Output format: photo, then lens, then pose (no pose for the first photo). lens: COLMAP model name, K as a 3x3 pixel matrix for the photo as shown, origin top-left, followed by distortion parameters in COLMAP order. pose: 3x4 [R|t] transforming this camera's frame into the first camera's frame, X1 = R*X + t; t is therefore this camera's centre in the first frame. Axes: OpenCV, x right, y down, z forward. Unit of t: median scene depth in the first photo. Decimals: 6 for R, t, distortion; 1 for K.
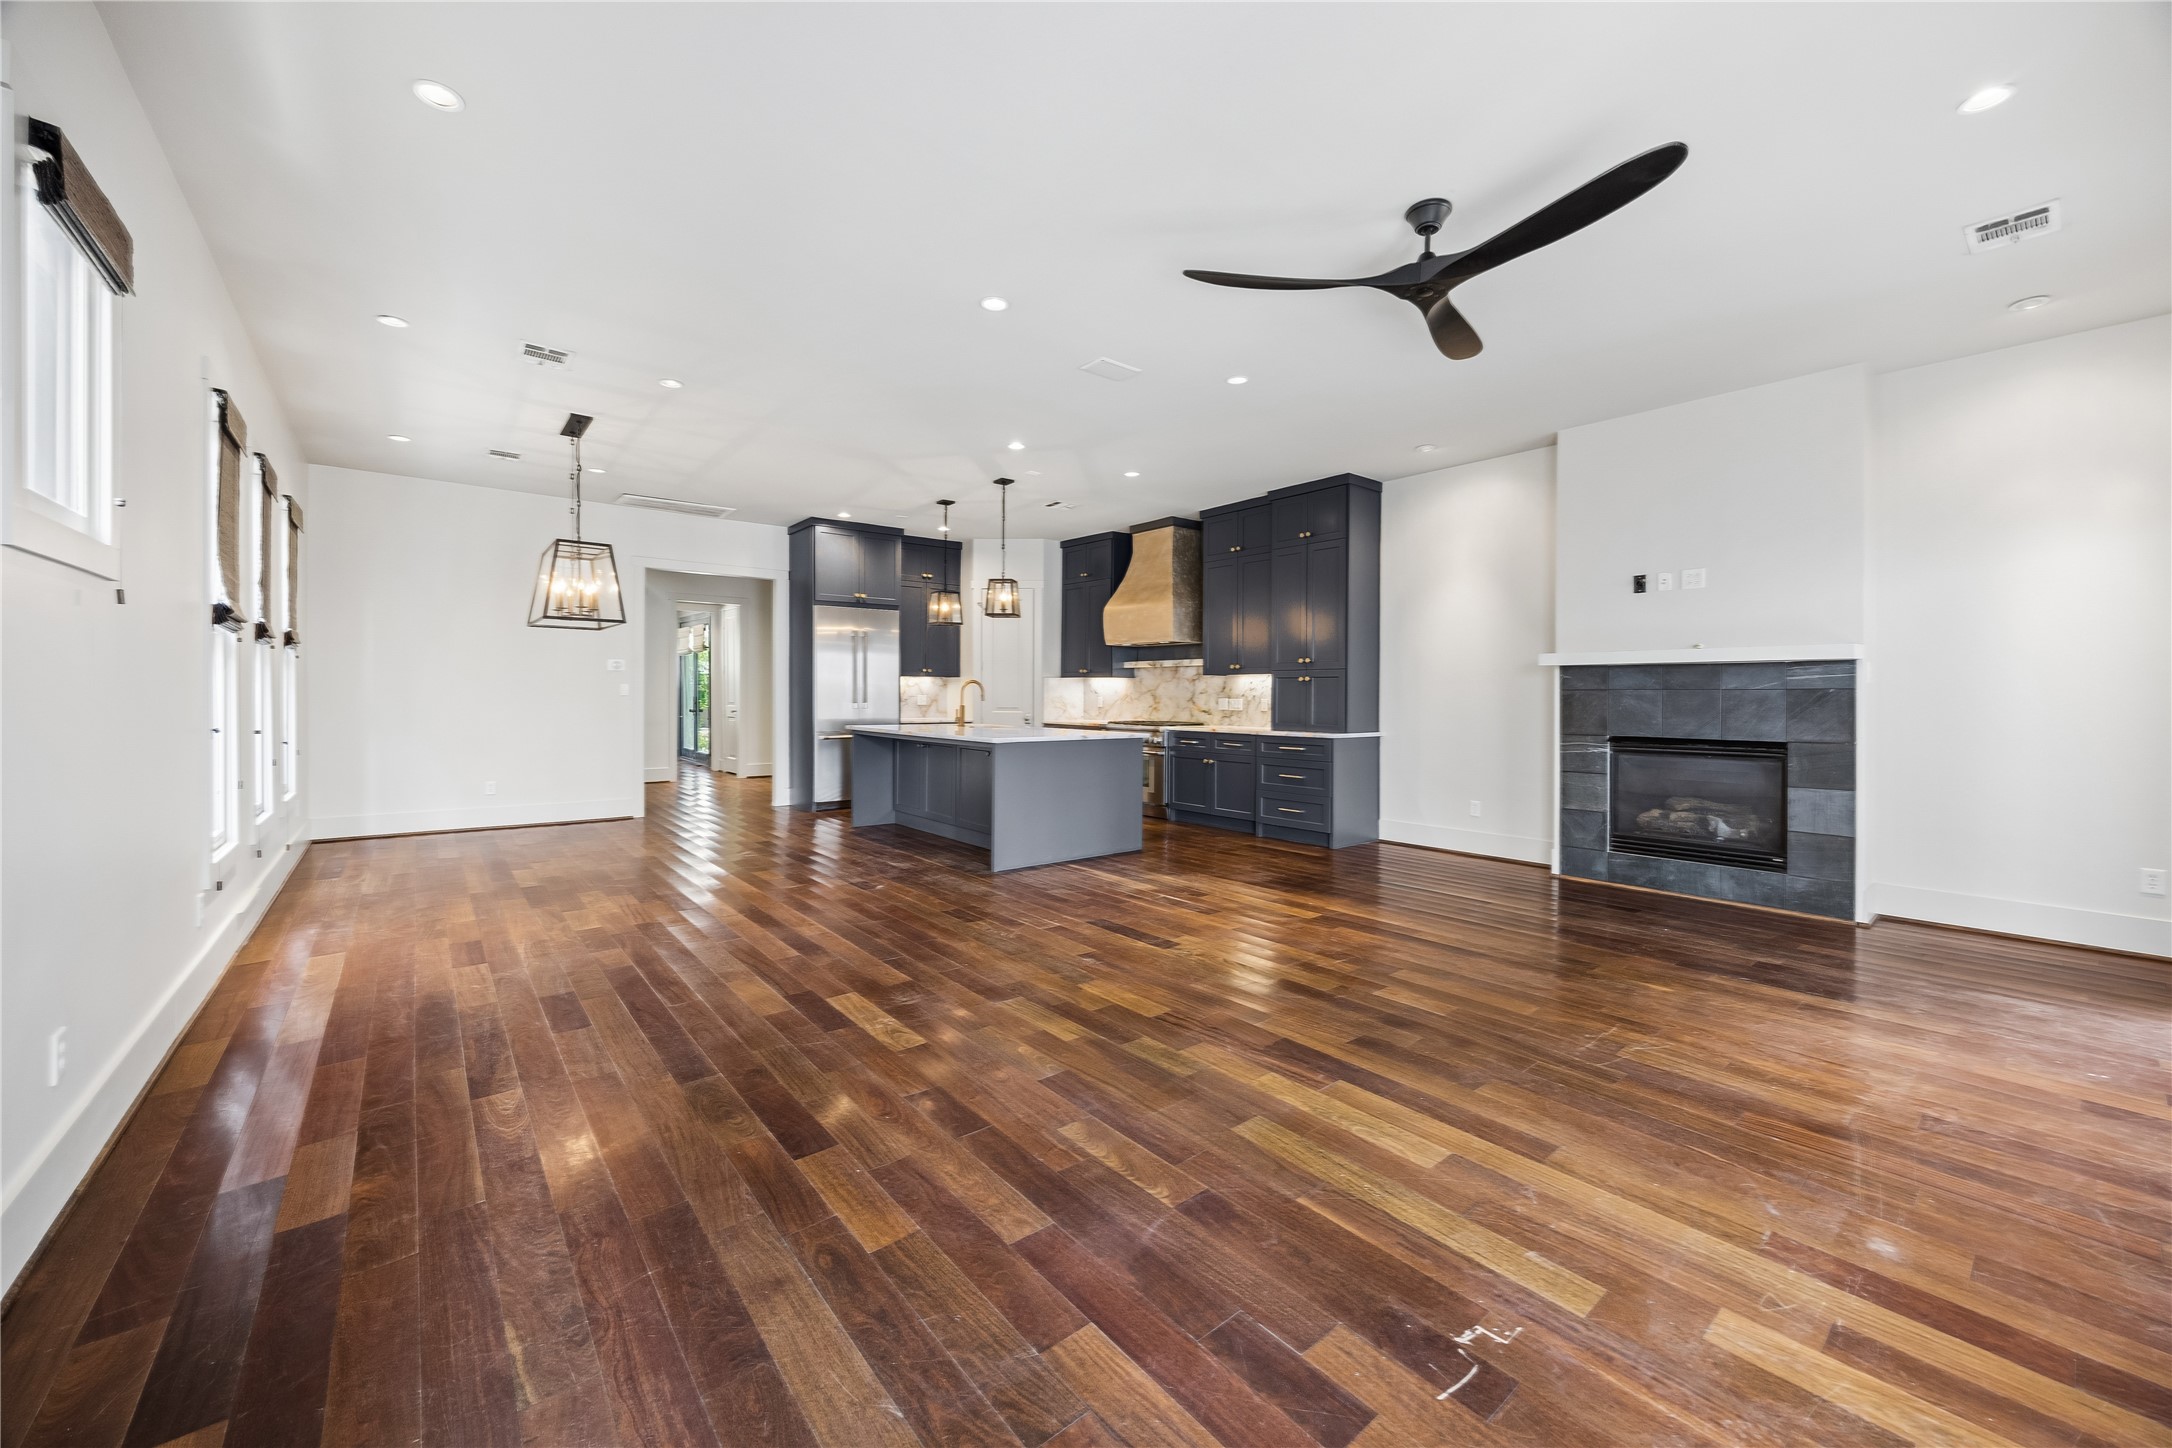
lens RADIAL K [[836.2, 0, 1093.7], [0, 836.2, 692.0], [0, 0, 1]] dist [0.003273, -0.001026]
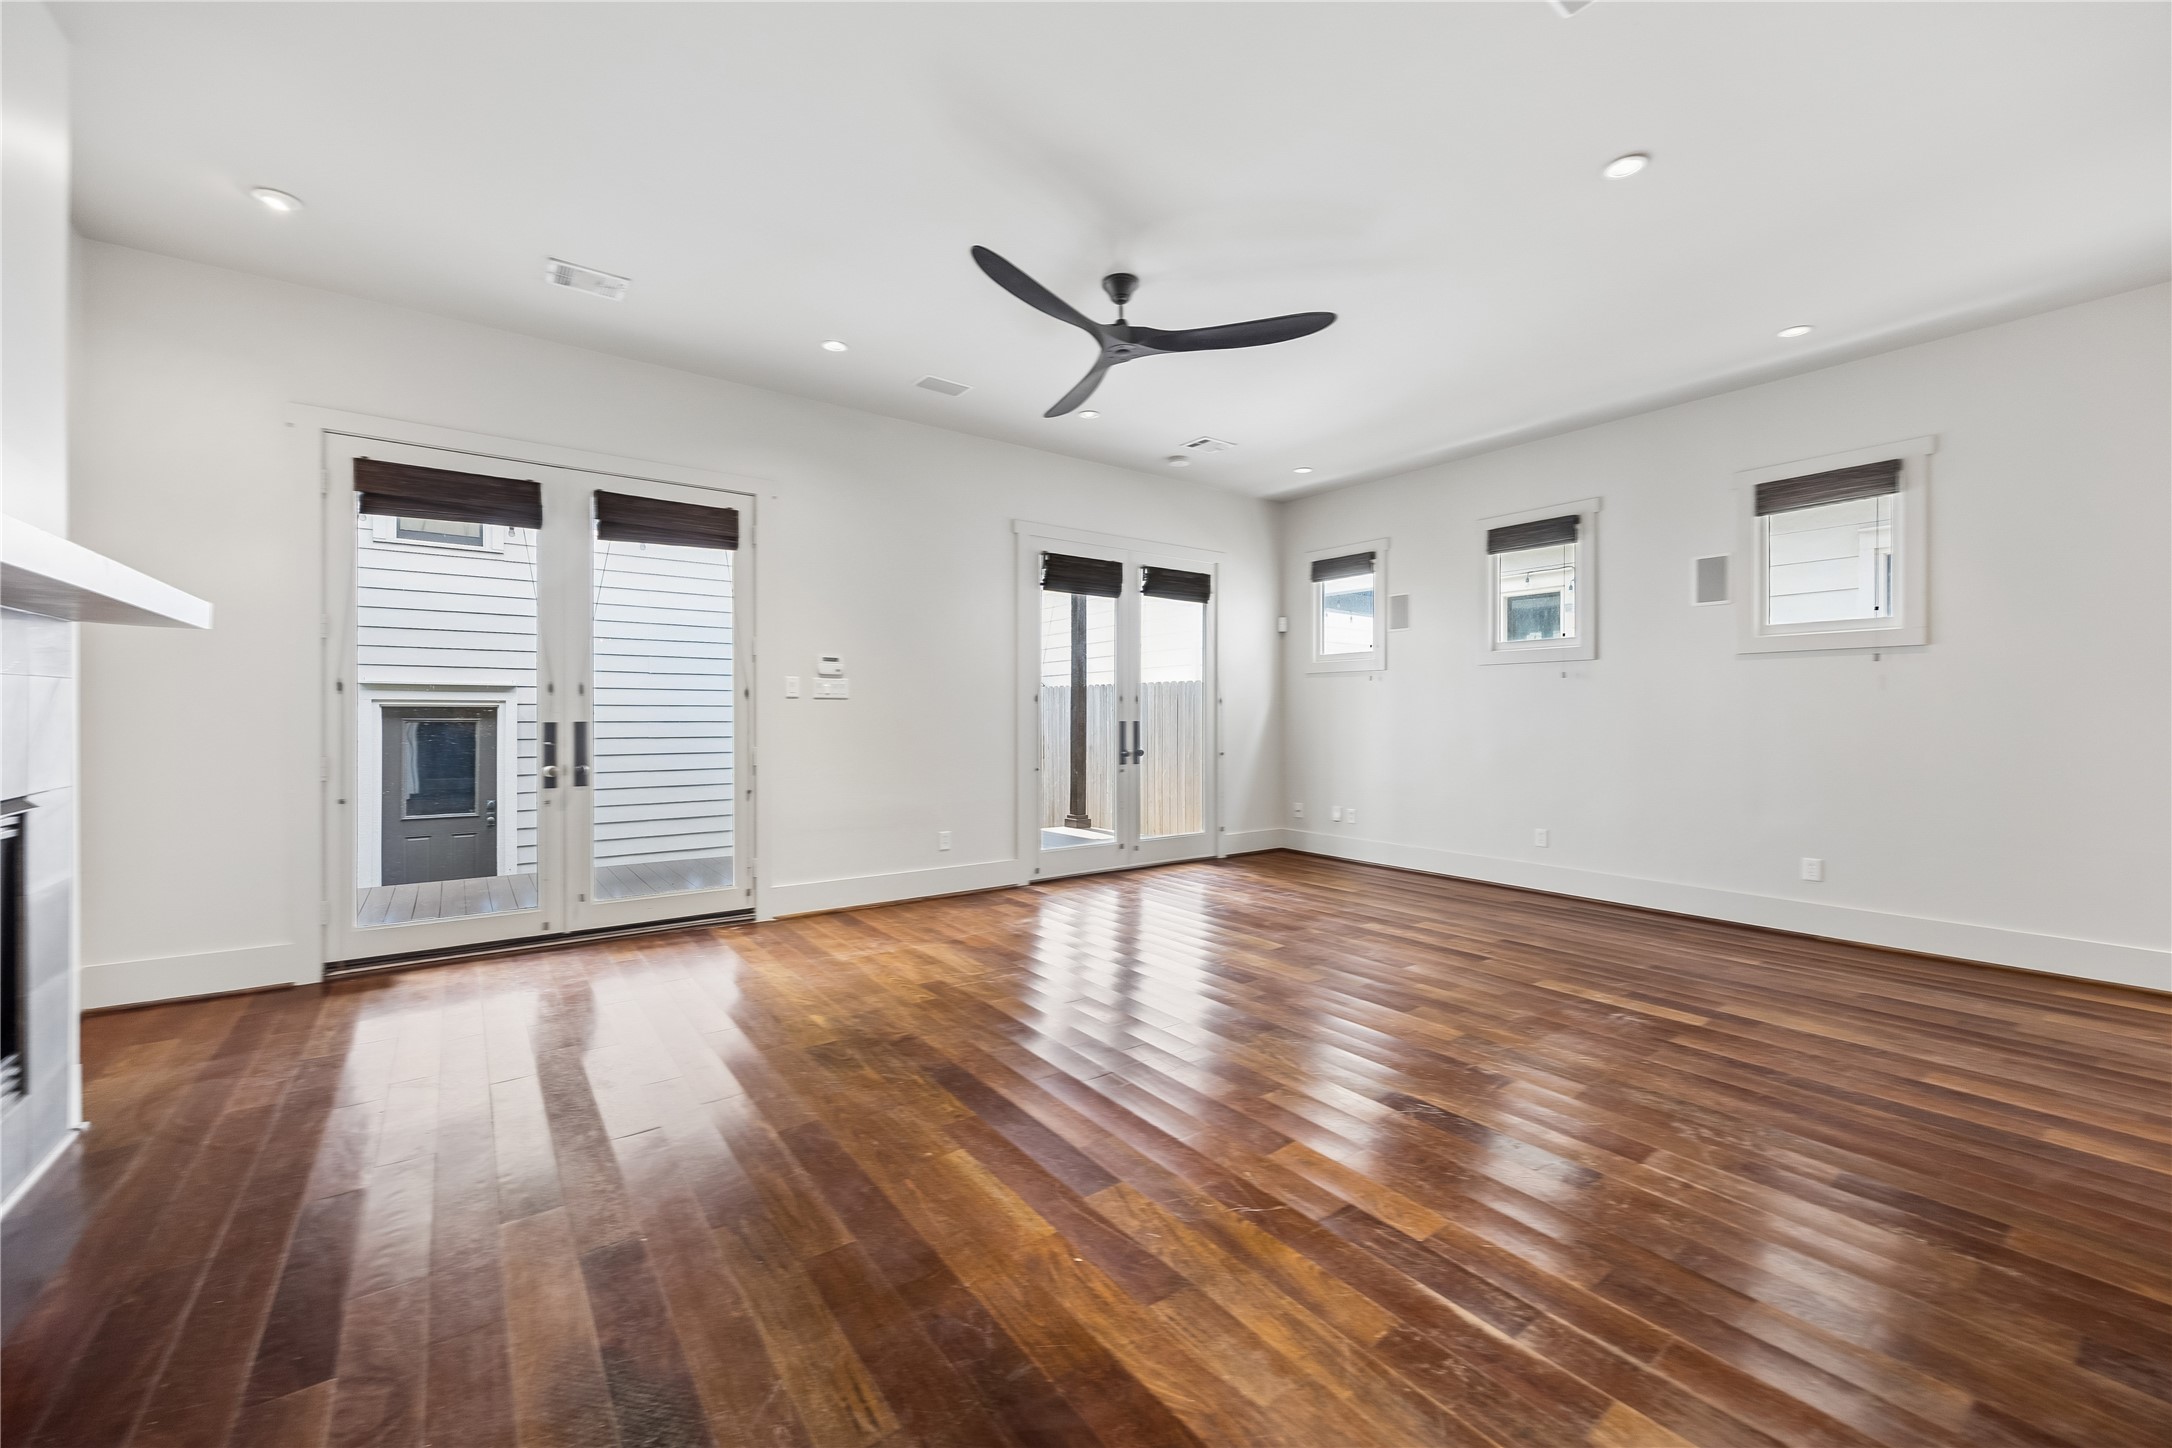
lens RADIAL K [[836.2, 0, 1105.7], [0, 836.2, 724.6], [0, 0, 1]] dist [0.003273, -0.001026]
pose [[-0.999152, -0.006097, 0.040712, 0.200125], [-0.005523, 0.999884, 0.014214, 0.010230], [-0.040794, 0.013977, -0.999070, 1.171230]]
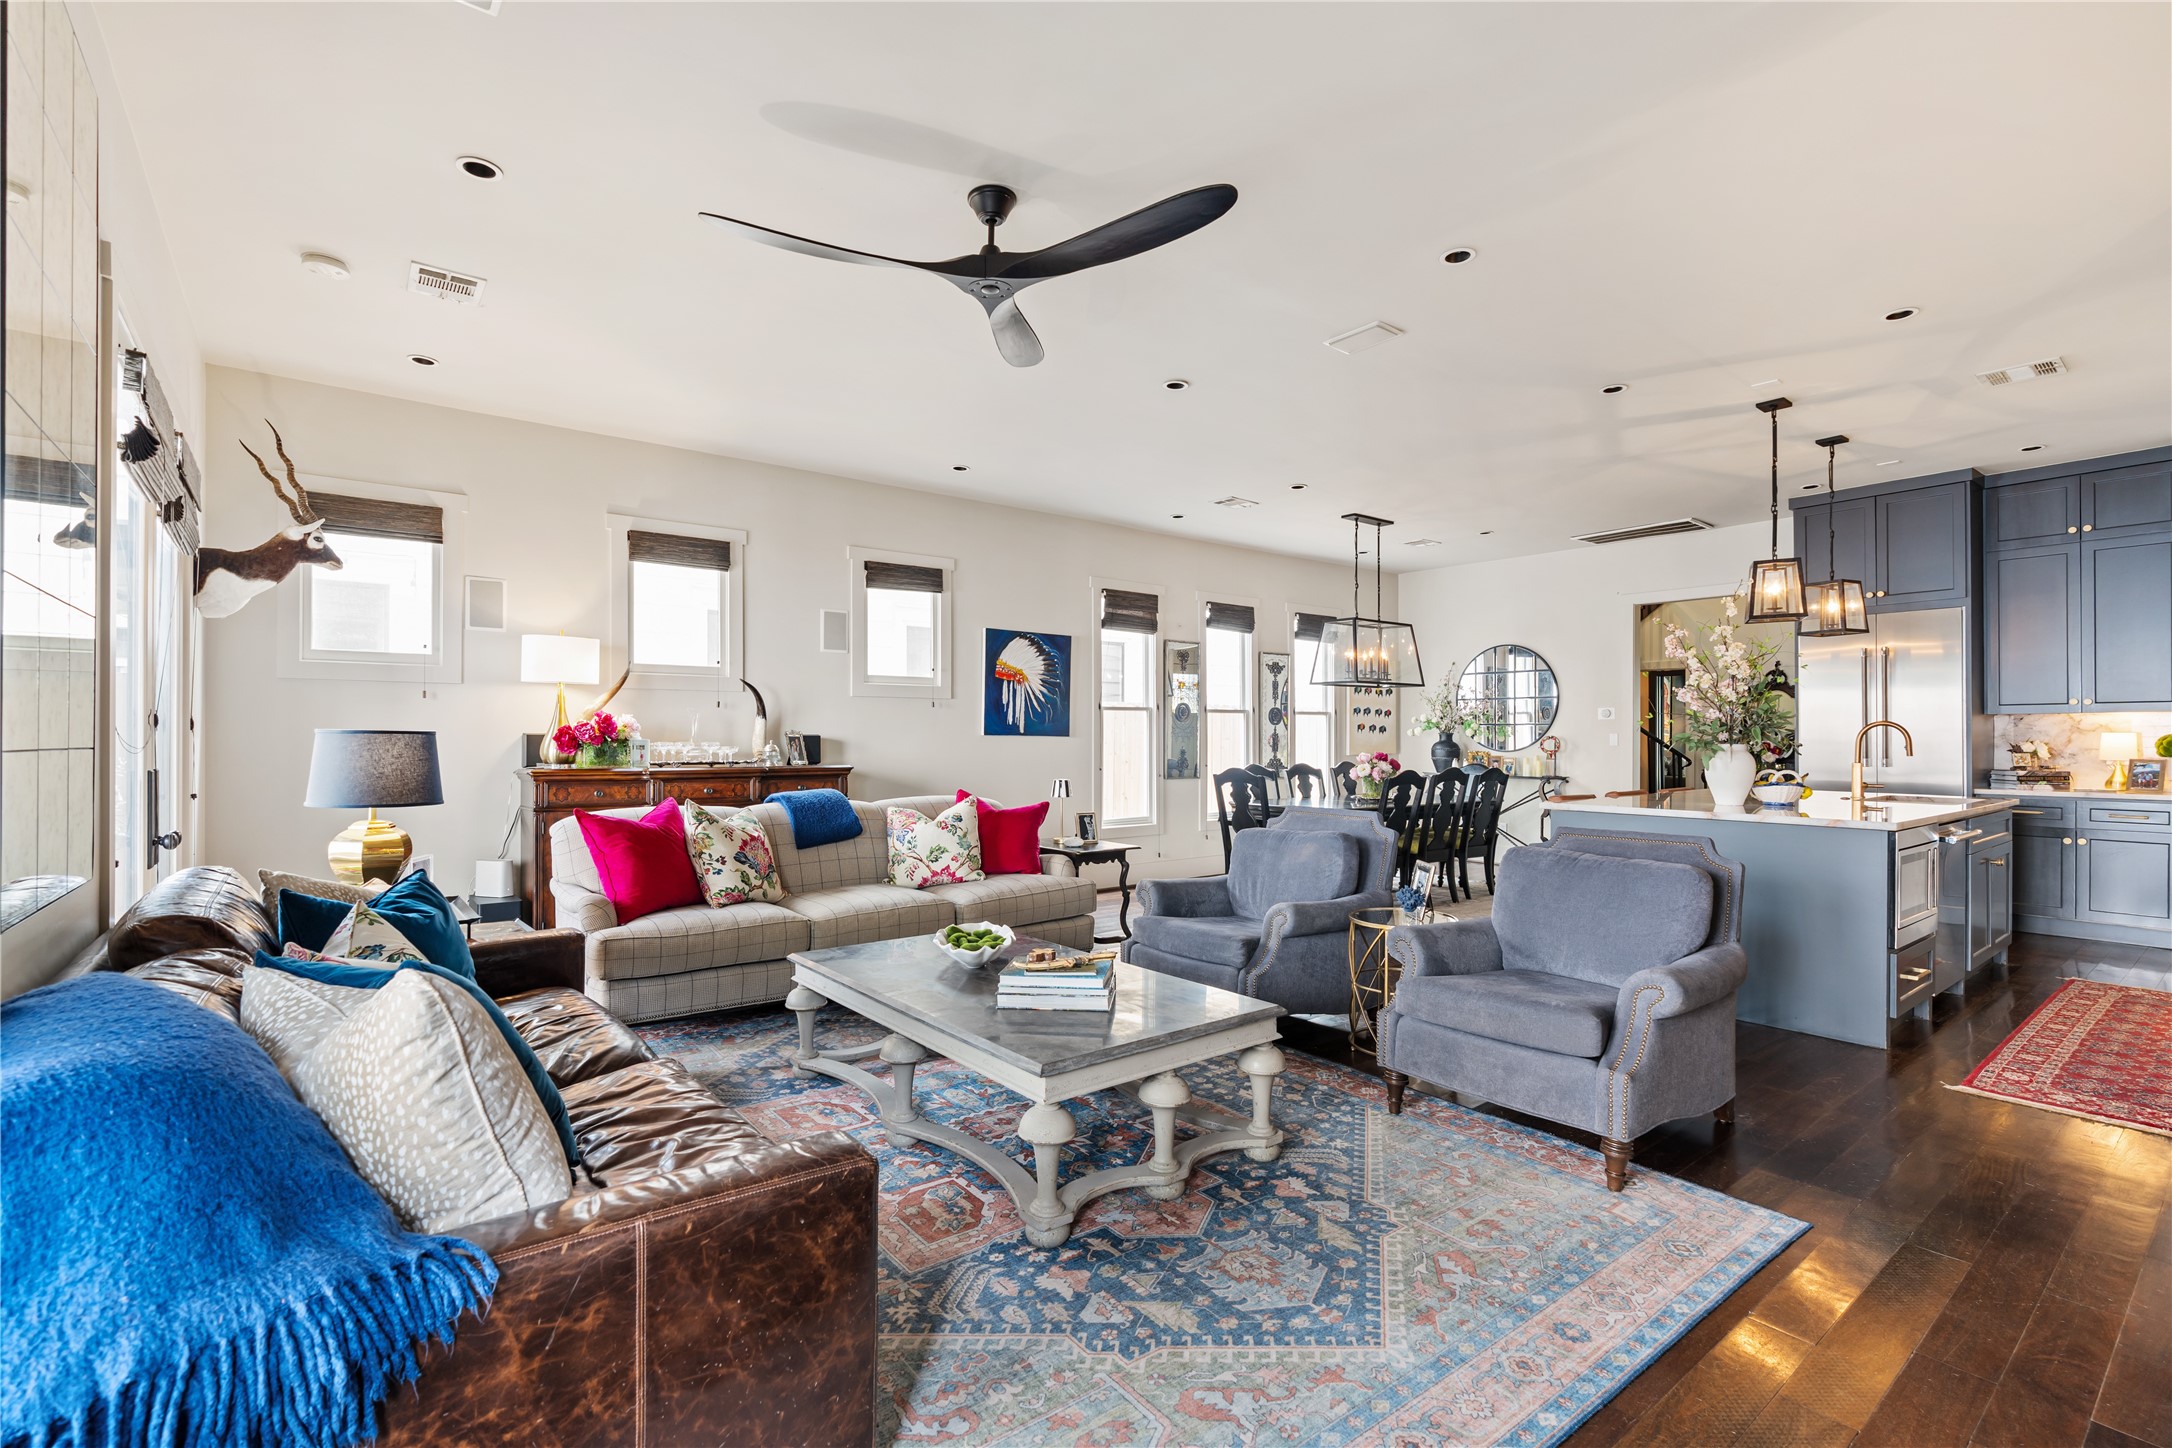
lens RADIAL K [[976.8, 0, 1091.3], [0, 976.8, 737.8], [0, 0, 1]] dist [-0.013471, 0.004184]
pose [[-0.020008, -0.004023, -0.999792, 0.783289], [-0.002187, 0.999990, -0.003980, 0.003340], [0.999797, 0.002107, -0.020017, 0.616468]]
